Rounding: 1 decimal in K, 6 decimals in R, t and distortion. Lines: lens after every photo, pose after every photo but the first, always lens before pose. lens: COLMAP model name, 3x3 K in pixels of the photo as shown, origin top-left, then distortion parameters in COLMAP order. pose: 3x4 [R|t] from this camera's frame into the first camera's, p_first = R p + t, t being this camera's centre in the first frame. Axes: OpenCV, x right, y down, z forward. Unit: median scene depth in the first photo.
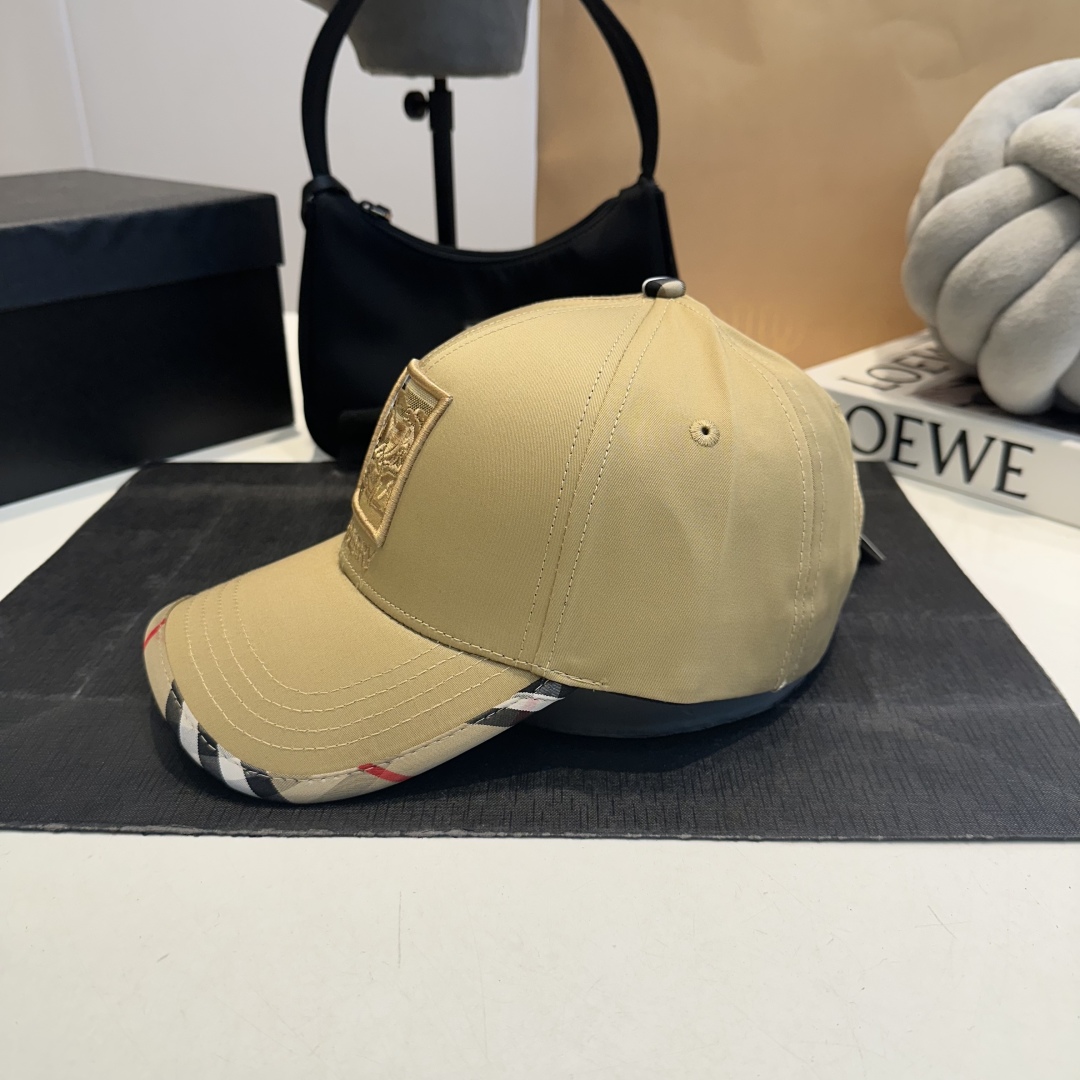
lens RADIAL K [[1050.7, 0, 532.7], [0, 1050.7, 546.6], [0, 0, 1]] dist [-0.040695, 0.000000]
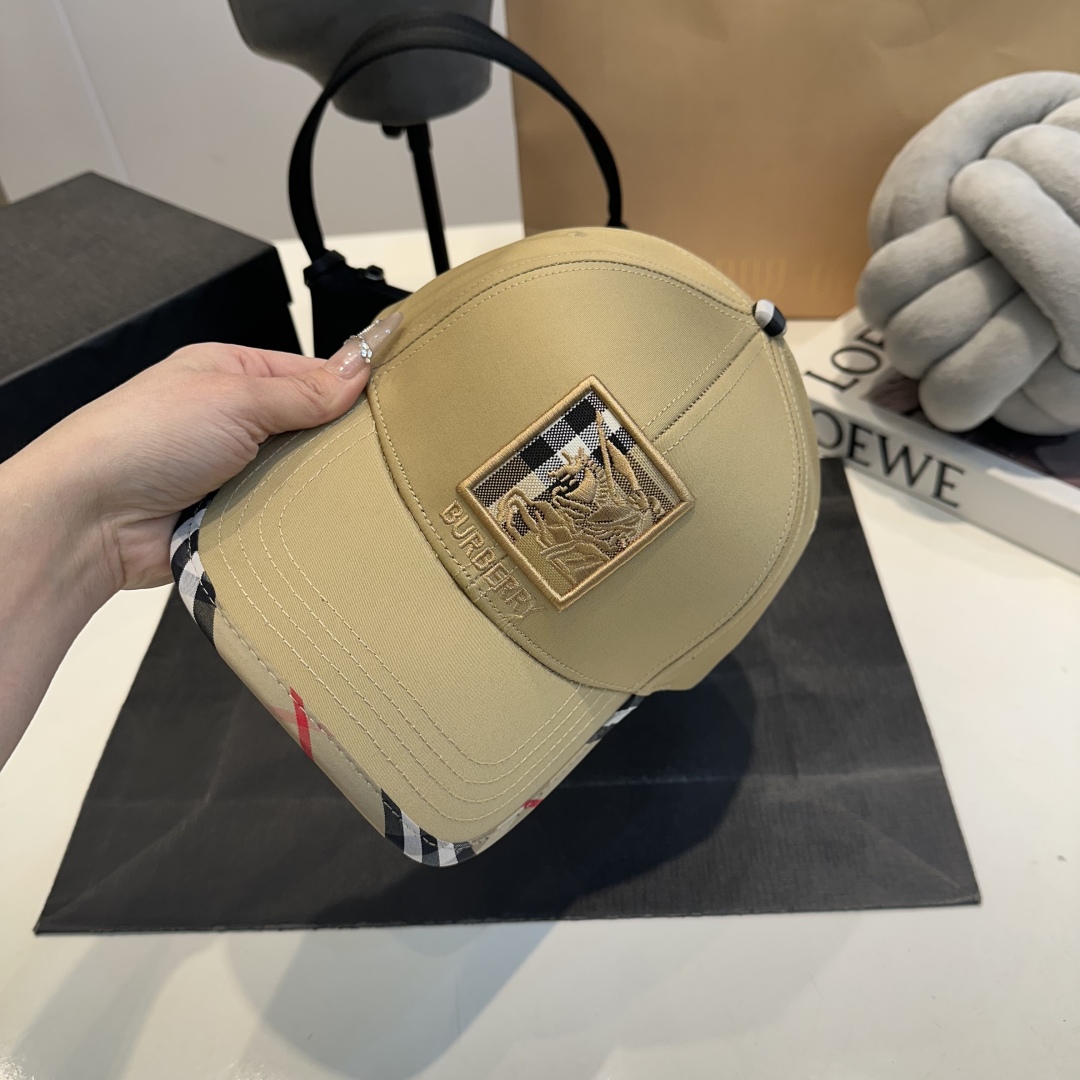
lens RADIAL K [[1050.7, 0, 533.4], [0, 1050.7, 551.2], [0, 0, 1]] dist [-0.040695, 0.000000]
pose [[0.994978, -0.078973, -0.061490, 0.072928], [0.093887, 0.949315, 0.299977, -0.406236], [0.034683, -0.304244, 0.951963, -0.143048]]
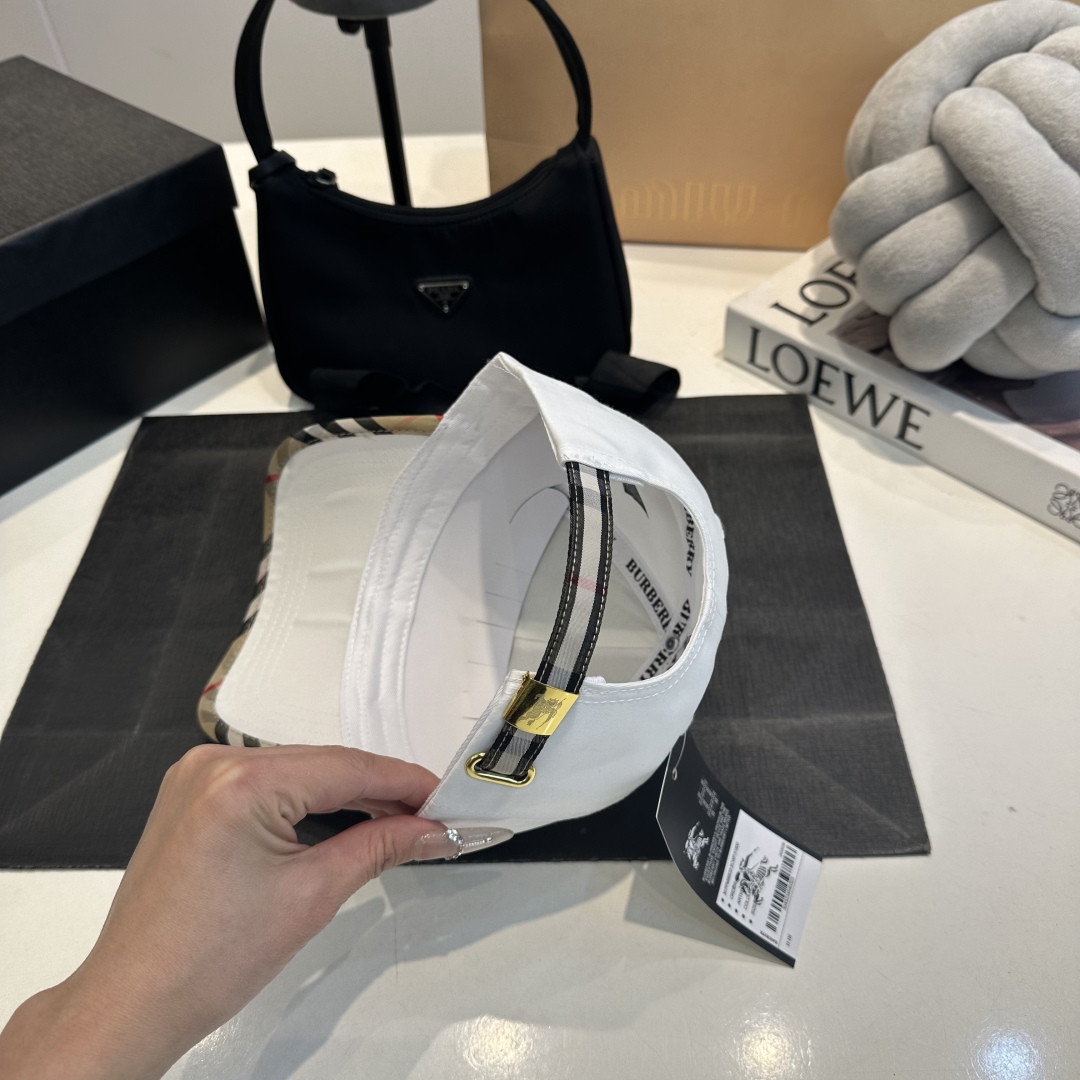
lens RADIAL K [[1050.7, 0, 538.4], [0, 1050.7, 546.1], [0, 0, 1]] dist [-0.040695, 0.000000]
pose [[0.998901, -0.045182, -0.012457, 0.067594], [0.046617, 0.930353, 0.363691, -0.395416], [-0.004843, -0.363872, 0.931436, -0.101470]]
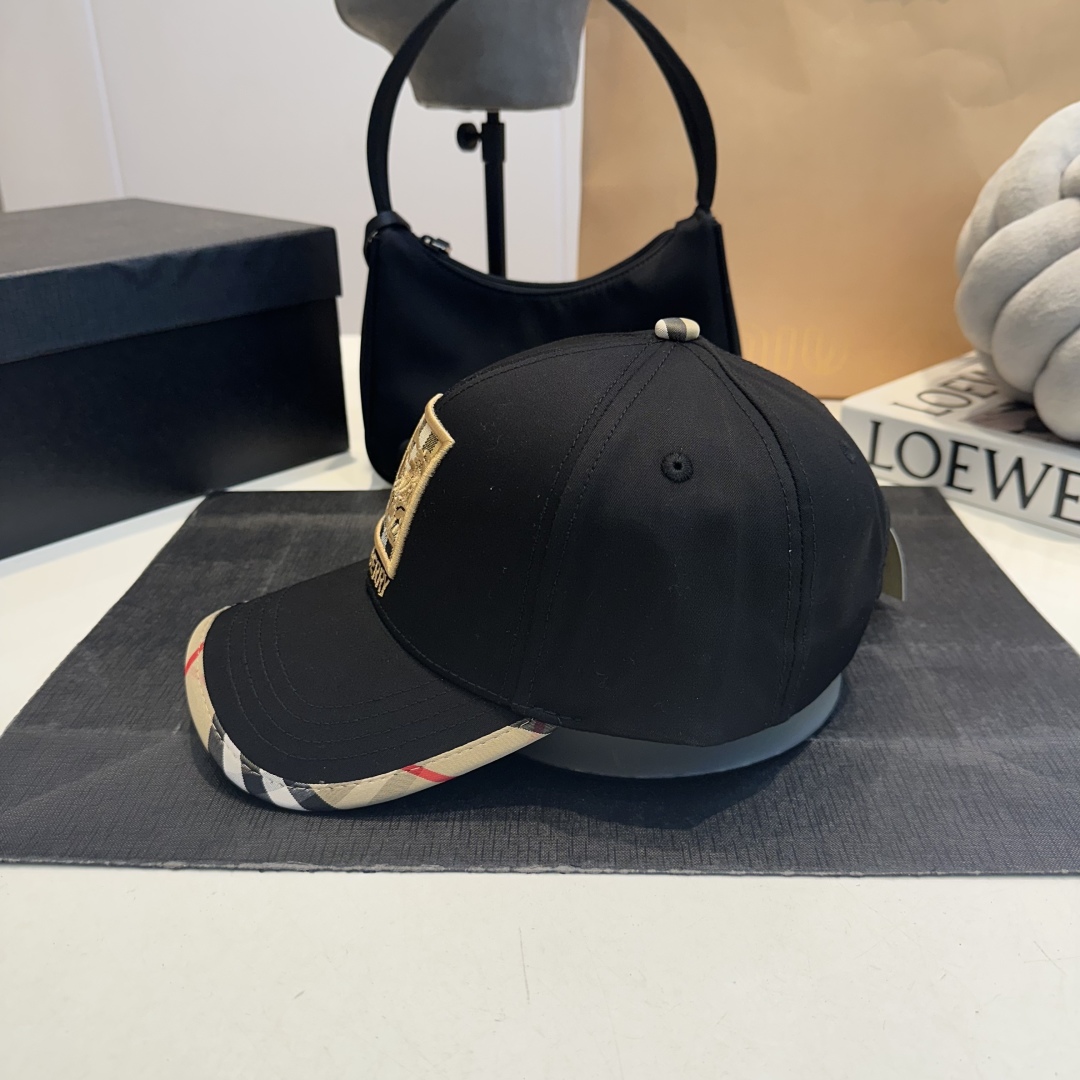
lens RADIAL K [[1050.7, 0, 515.8], [0, 1050.7, 545.8], [0, 0, 1]] dist [-0.040695, 0.000000]
pose [[0.999858, -0.004952, -0.016082, -0.064954], [0.004913, 0.999985, -0.002420, -0.027175], [0.016094, 0.002341, 0.999868, -0.020192]]
